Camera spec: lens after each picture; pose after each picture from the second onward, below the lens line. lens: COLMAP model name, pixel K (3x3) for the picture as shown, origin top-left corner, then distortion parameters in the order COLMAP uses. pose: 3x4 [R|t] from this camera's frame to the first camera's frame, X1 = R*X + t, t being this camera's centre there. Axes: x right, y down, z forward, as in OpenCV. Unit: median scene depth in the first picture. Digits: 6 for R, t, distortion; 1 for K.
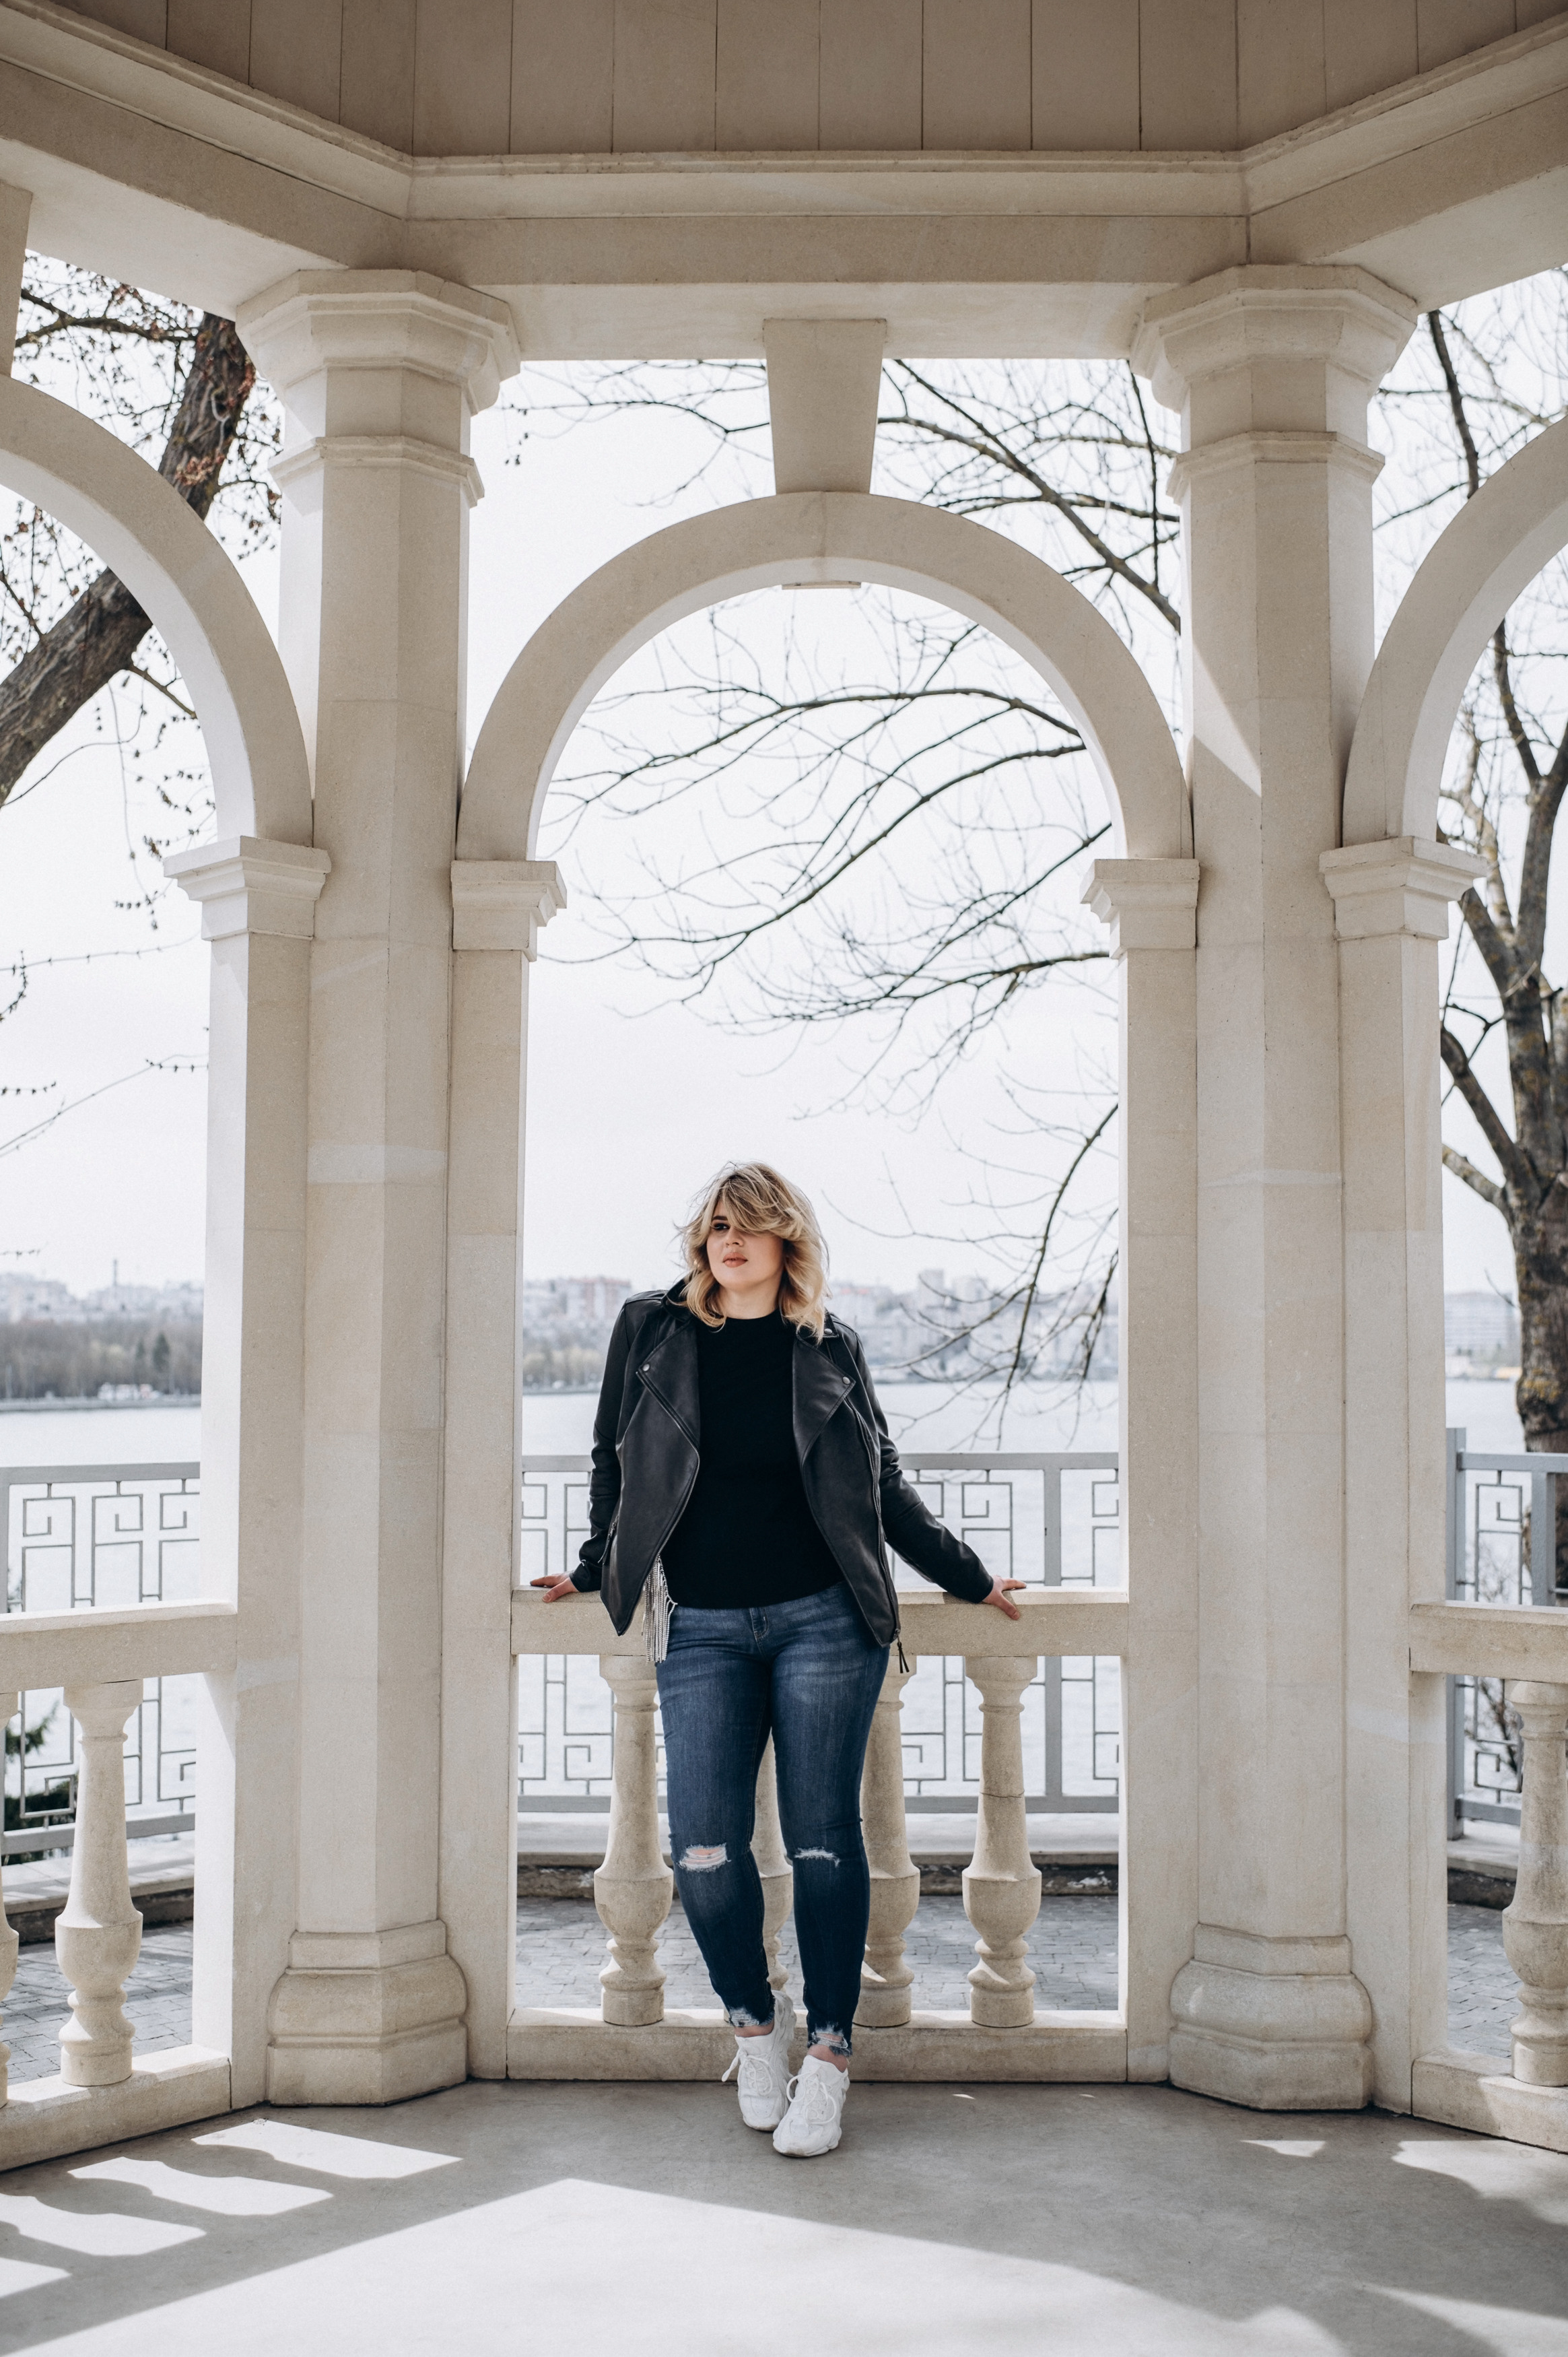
lens RADIAL K [[2657.6, 0, 782.5], [0, 2657.6, 1446.7], [0, 0, 1]] dist [-0.094425, 0.066000]
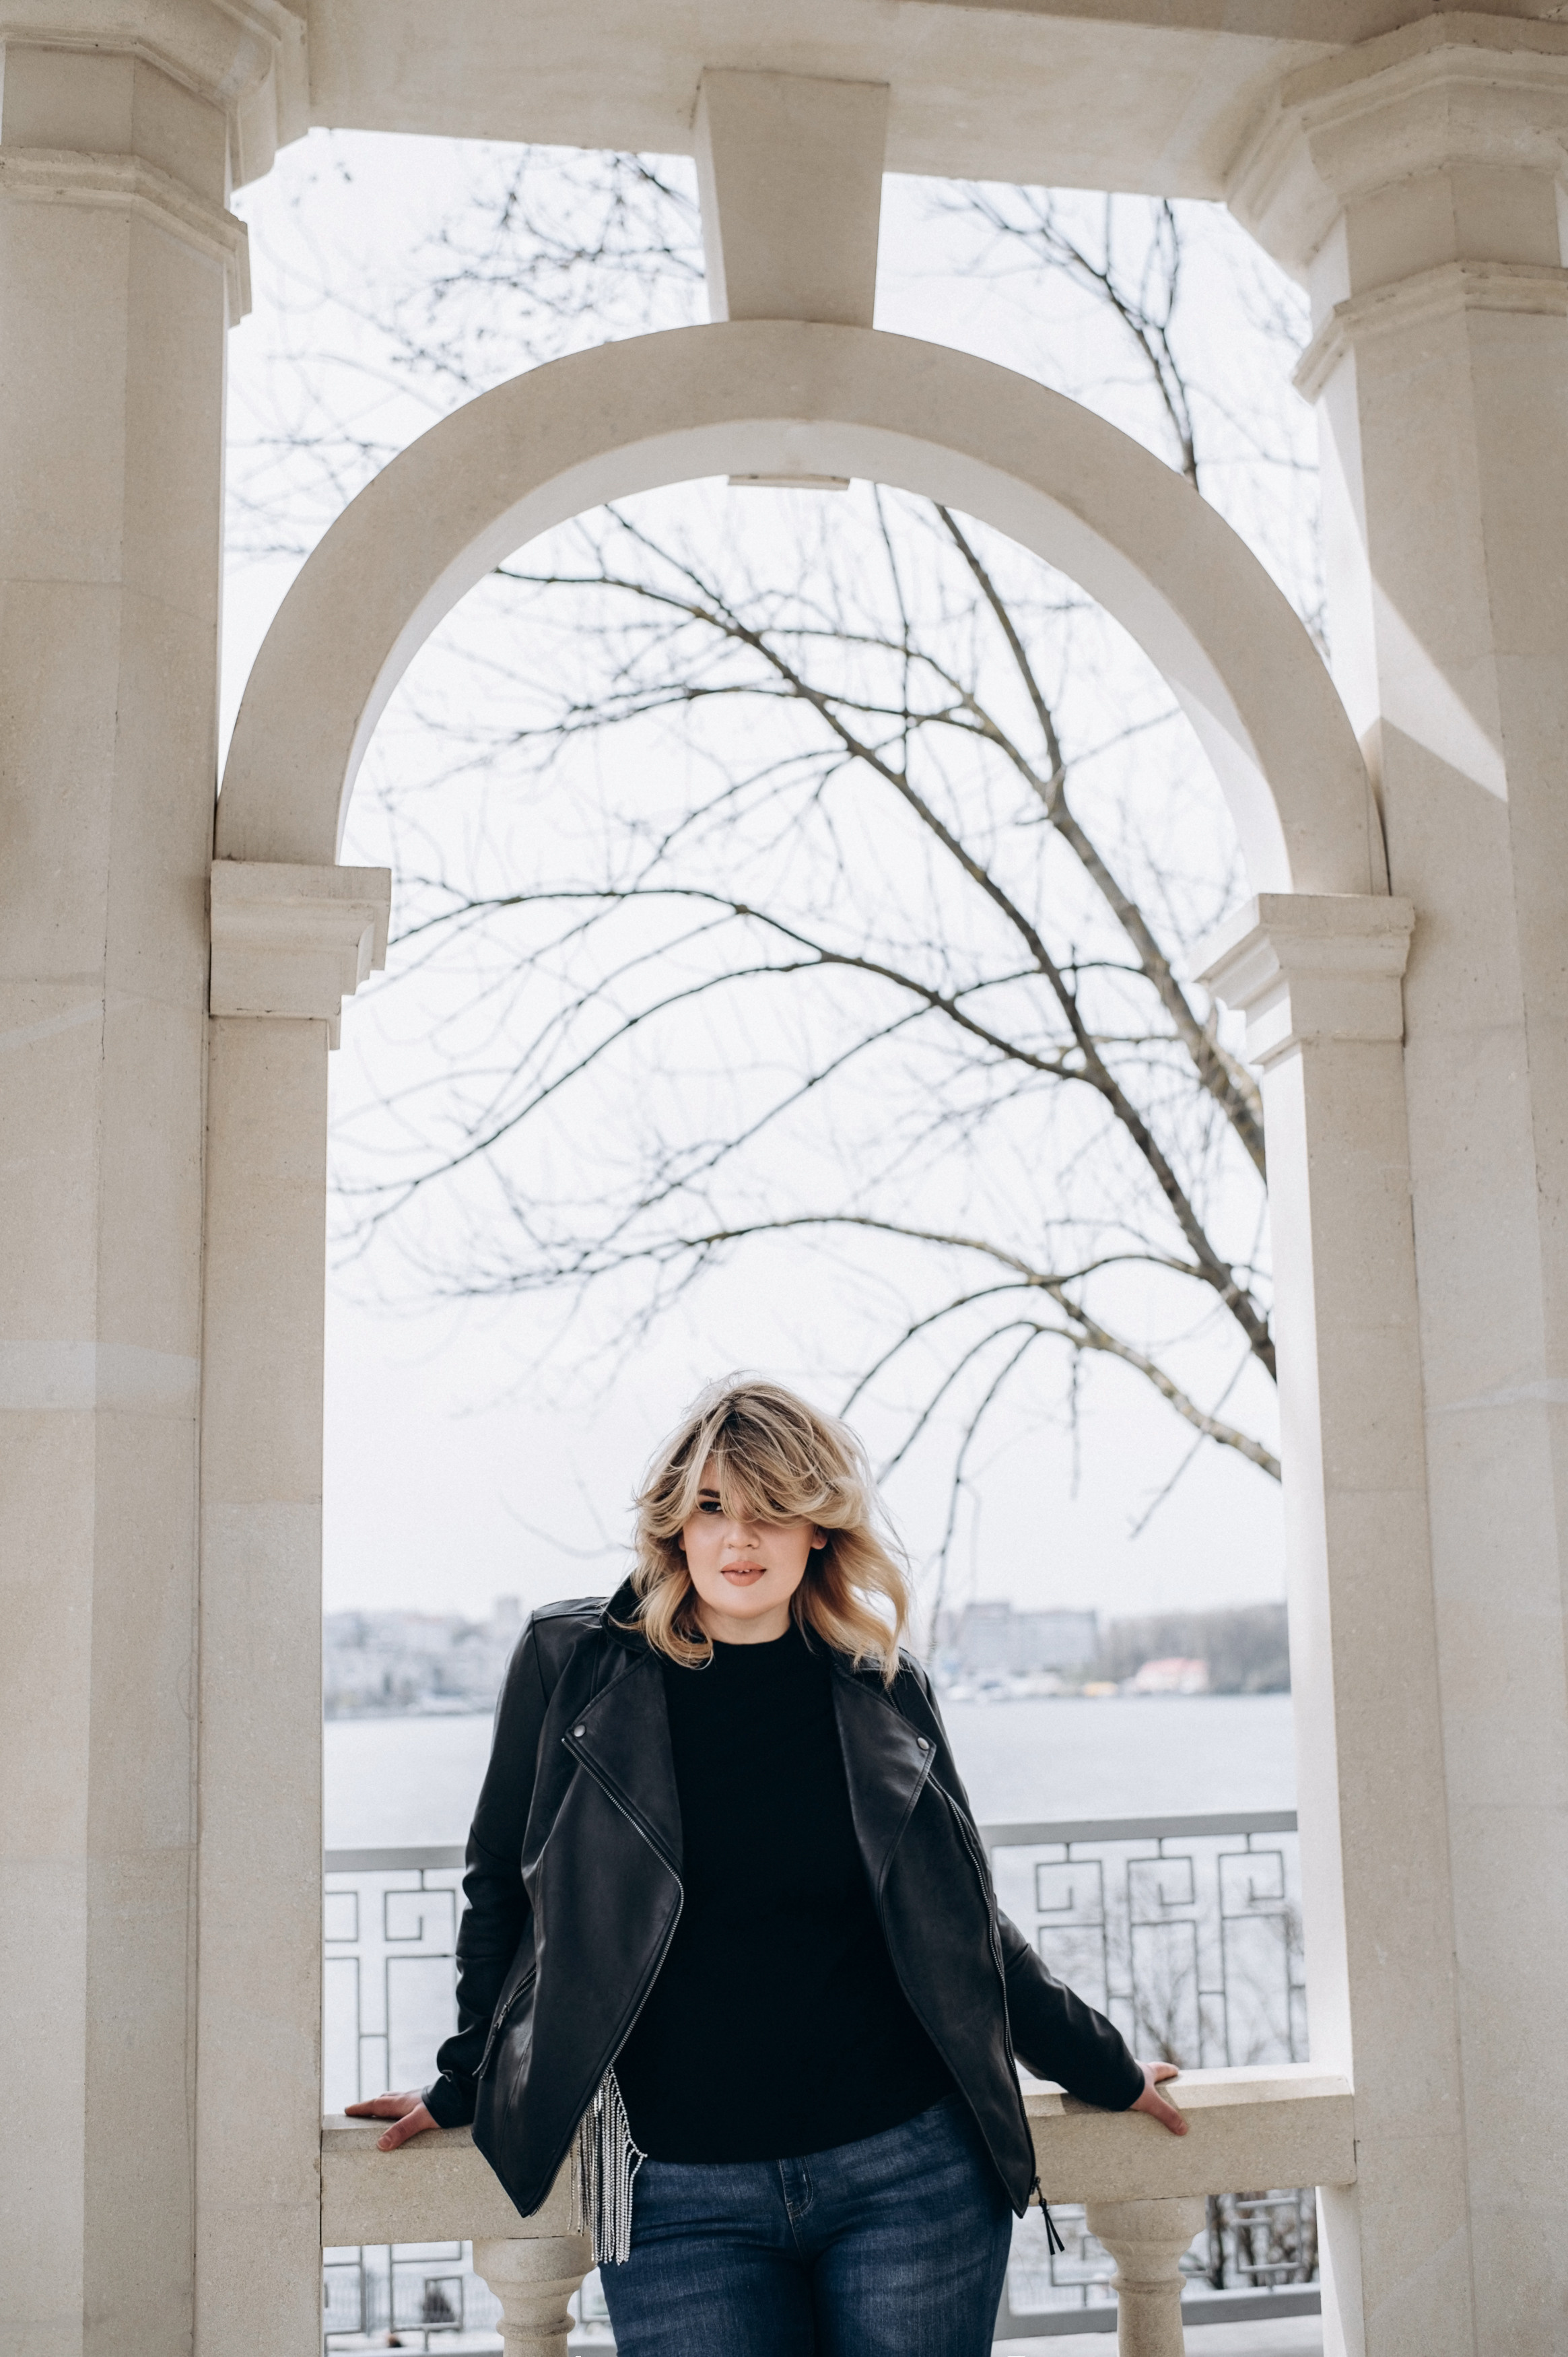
lens RADIAL K [[2657.6, 0, 782.5], [0, 2657.6, 1446.7], [0, 0, 1]] dist [-0.094425, 0.066000]
pose [[0.984135, -0.009139, 0.177187, -0.104351], [0.031471, 0.991828, -0.123637, -0.017850], [-0.174609, 0.127252, 0.976380, 0.423133]]
